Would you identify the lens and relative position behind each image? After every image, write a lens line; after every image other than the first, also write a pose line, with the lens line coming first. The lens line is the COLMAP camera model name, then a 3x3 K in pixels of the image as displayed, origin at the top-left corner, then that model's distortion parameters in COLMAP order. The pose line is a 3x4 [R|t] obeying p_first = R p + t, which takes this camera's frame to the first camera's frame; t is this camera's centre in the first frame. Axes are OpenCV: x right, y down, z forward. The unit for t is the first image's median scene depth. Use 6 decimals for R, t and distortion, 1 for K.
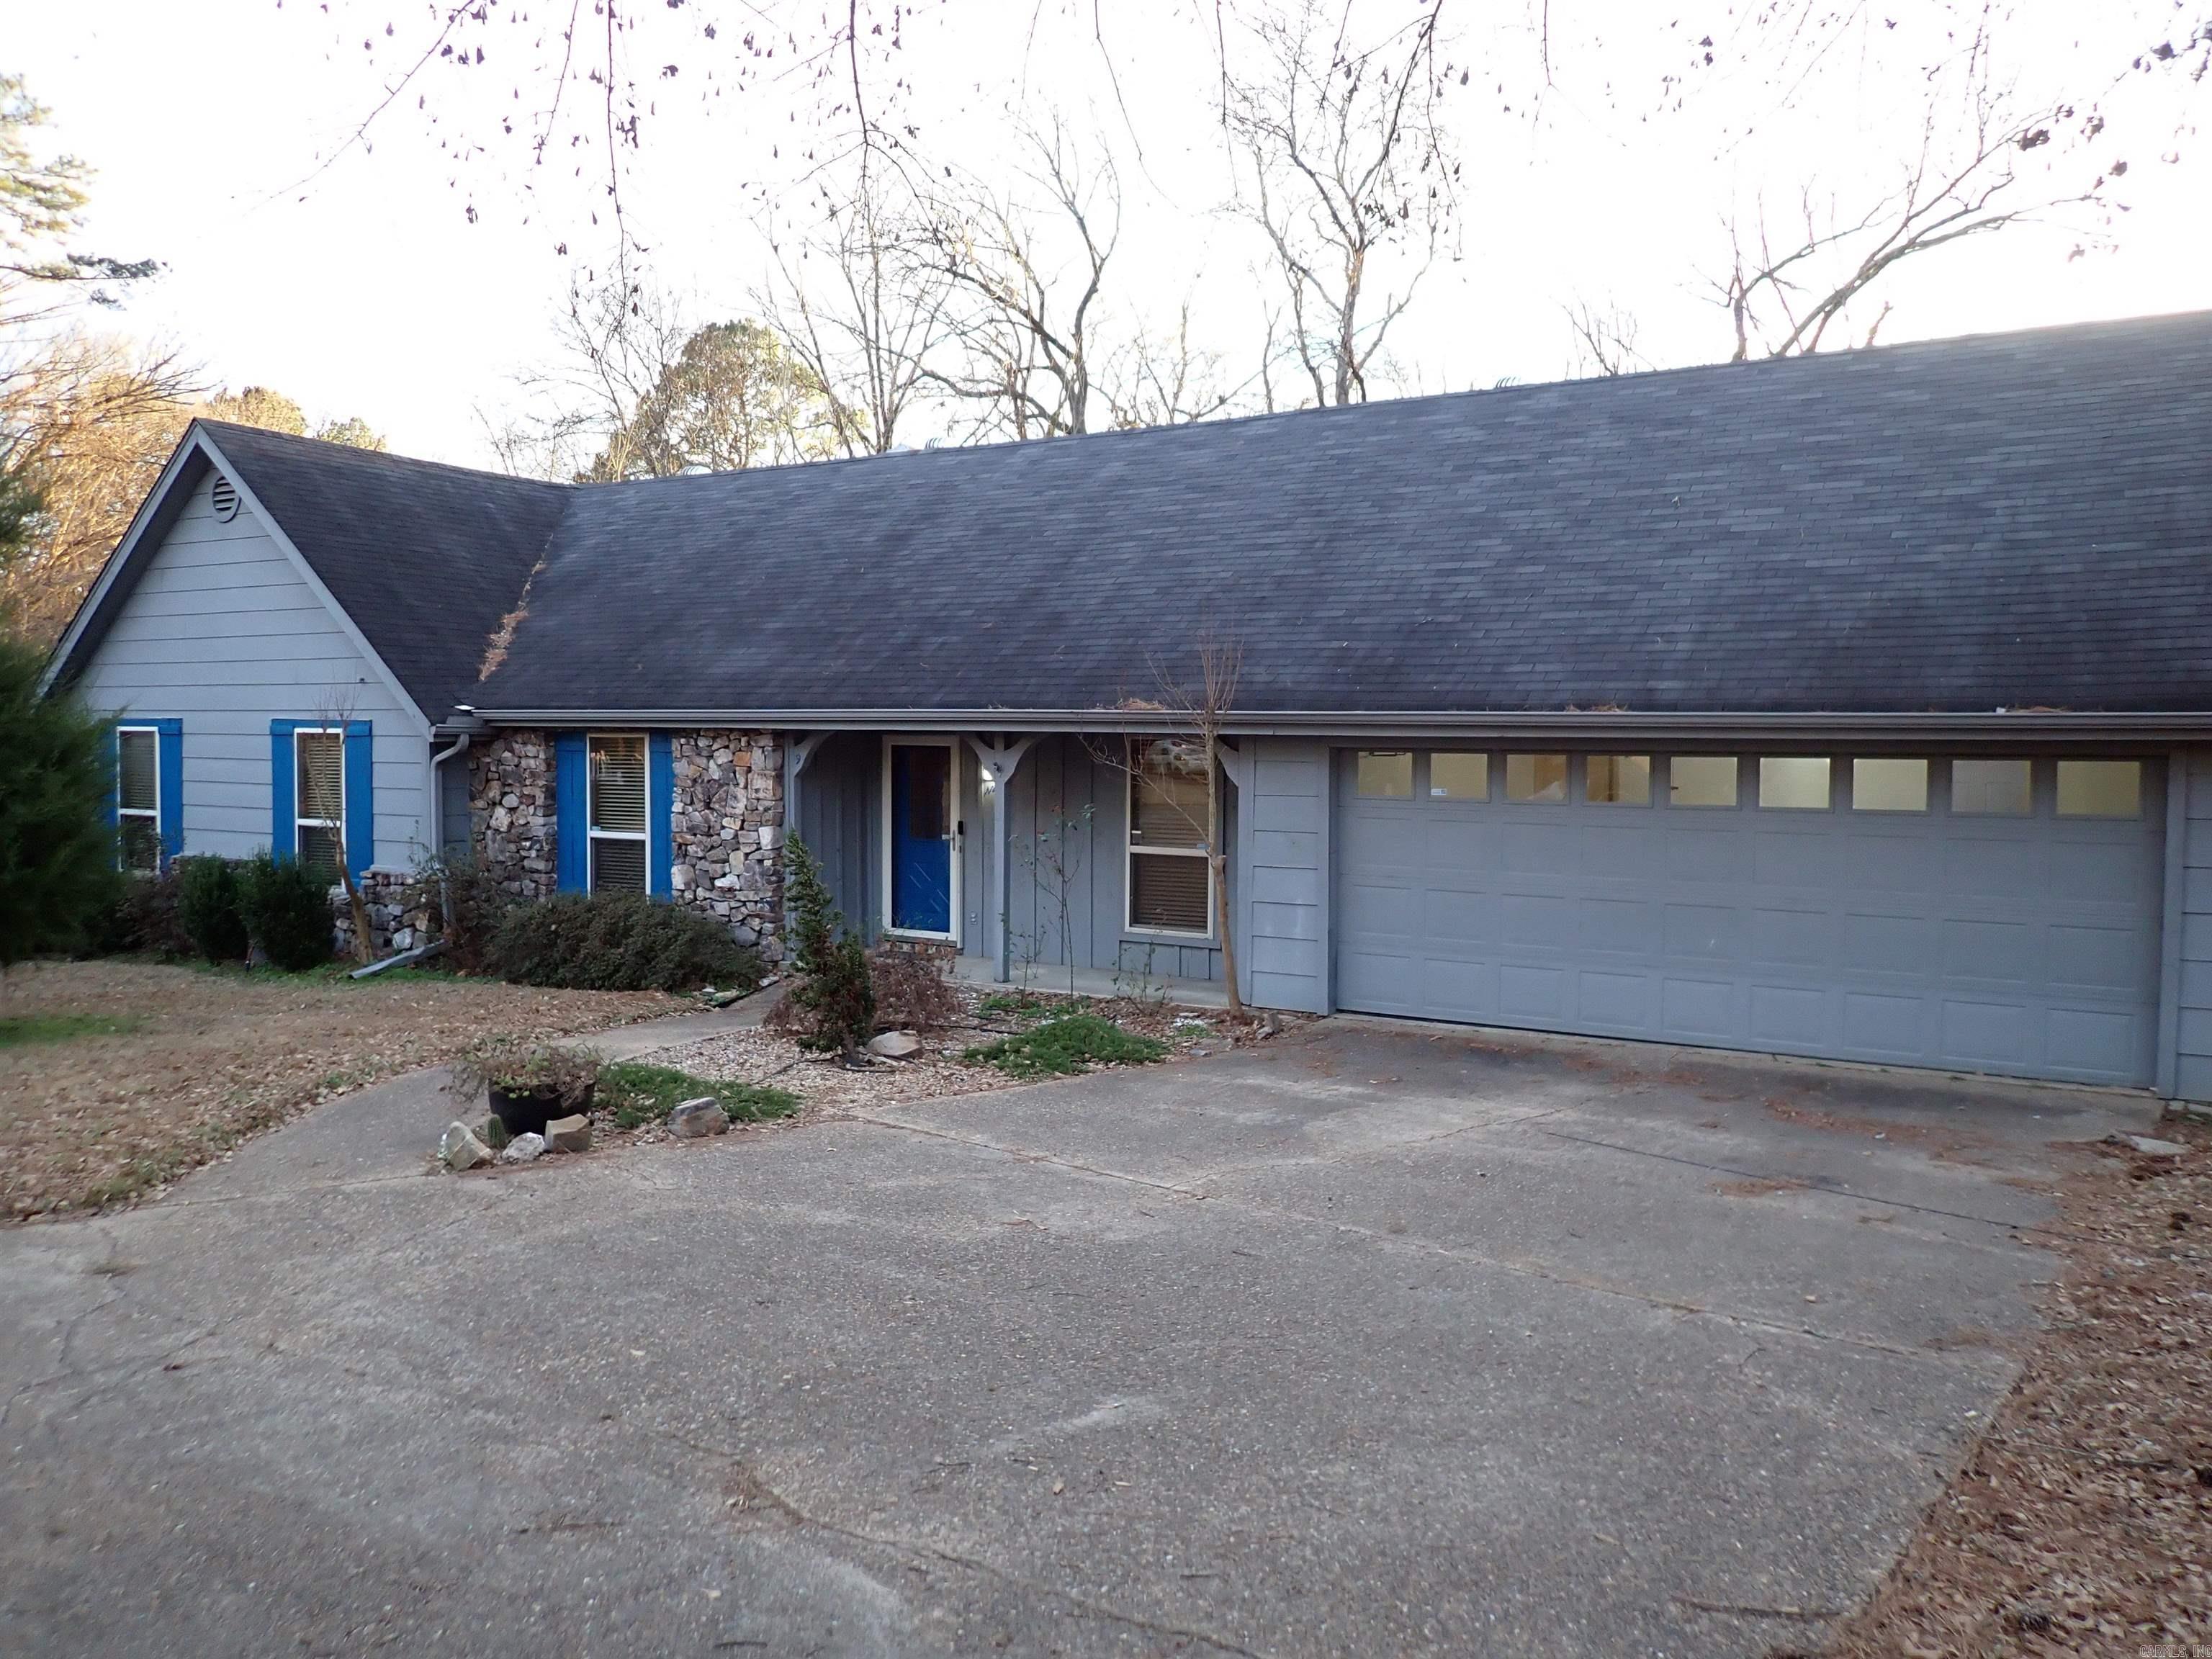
lens RADIAL K [[1638.0, 0, 1107.3], [0, 1638.0, 816.2], [0, 0, 1]] dist [-0.003554, -0.008646]
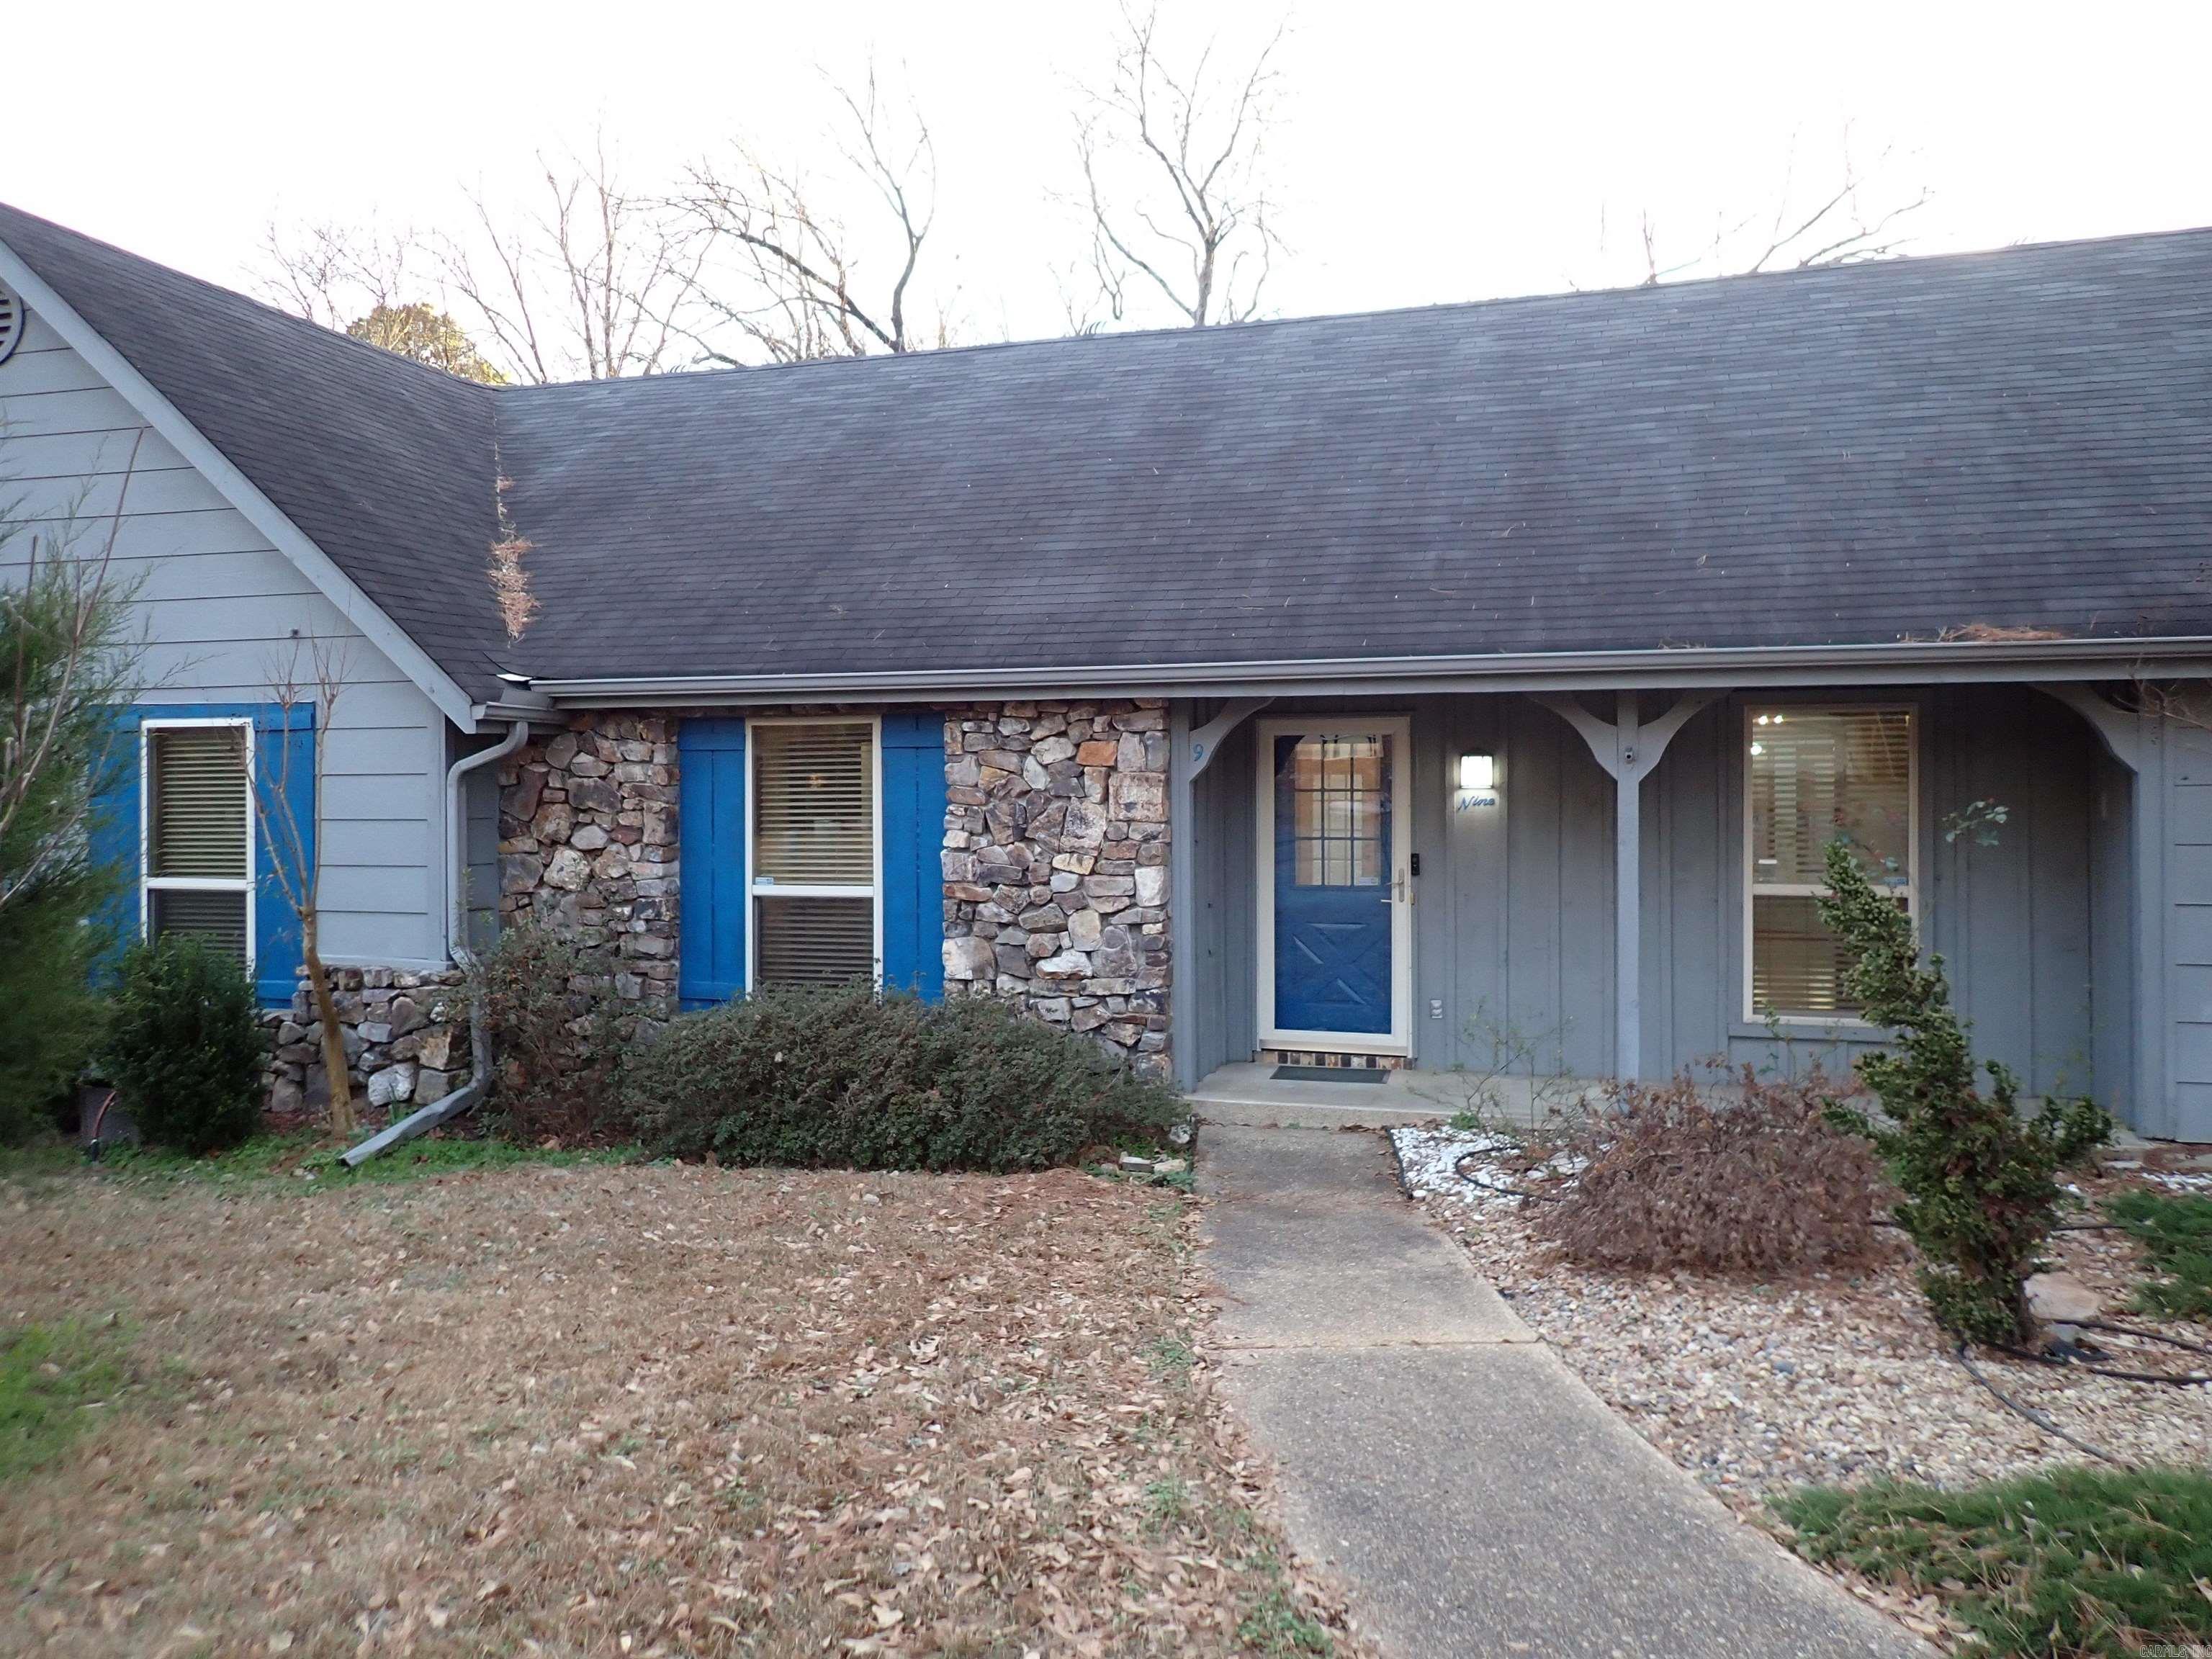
lens RADIAL K [[1638.0, 0, 1108.1], [0, 1638.0, 810.5], [0, 0, 1]] dist [-0.003554, -0.008646]
pose [[0.970981, -0.010993, 0.238904, -0.320390], [0.021158, 0.998975, -0.040025, 0.008304], [-0.238219, 0.043918, 0.970218, 0.382429]]
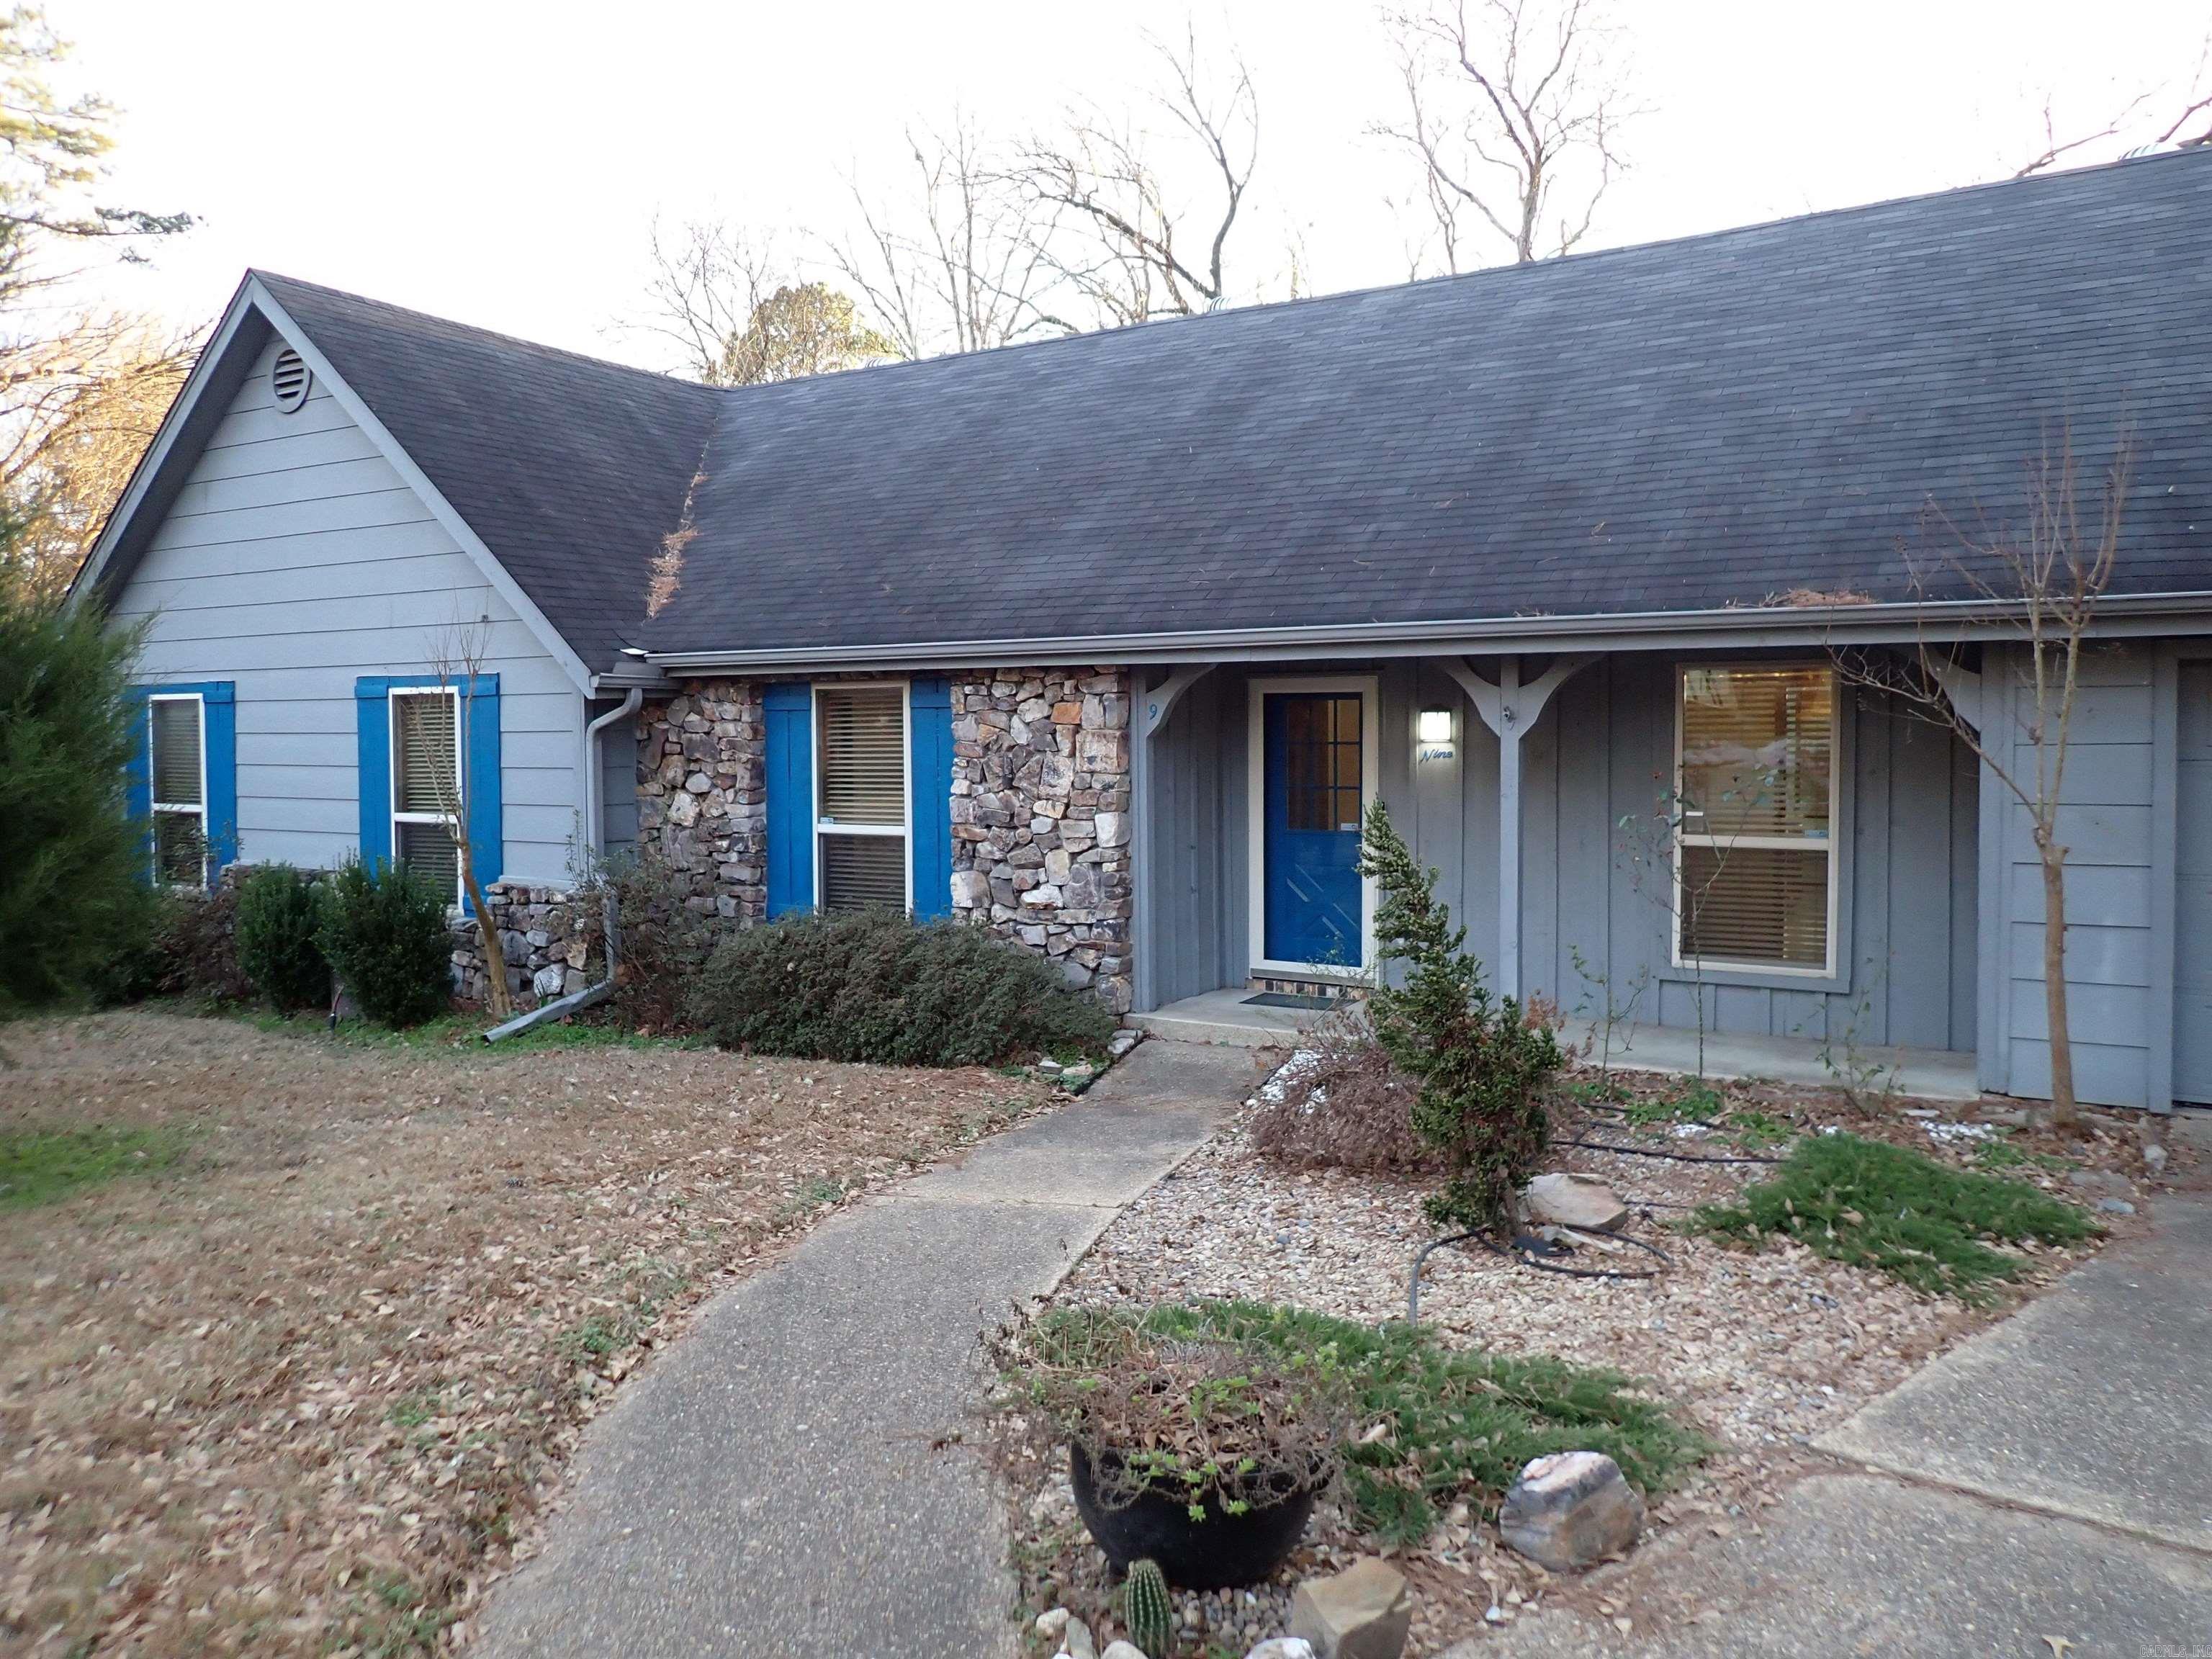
lens RADIAL K [[1638.0, 0, 1103.3], [0, 1638.0, 810.8], [0, 0, 1]] dist [-0.003554, -0.008646]
pose [[0.999748, -0.010874, -0.019650, -0.173704], [0.010813, 0.999936, -0.003174, 0.006754], [0.019684, 0.002960, 0.999802, 0.292145]]
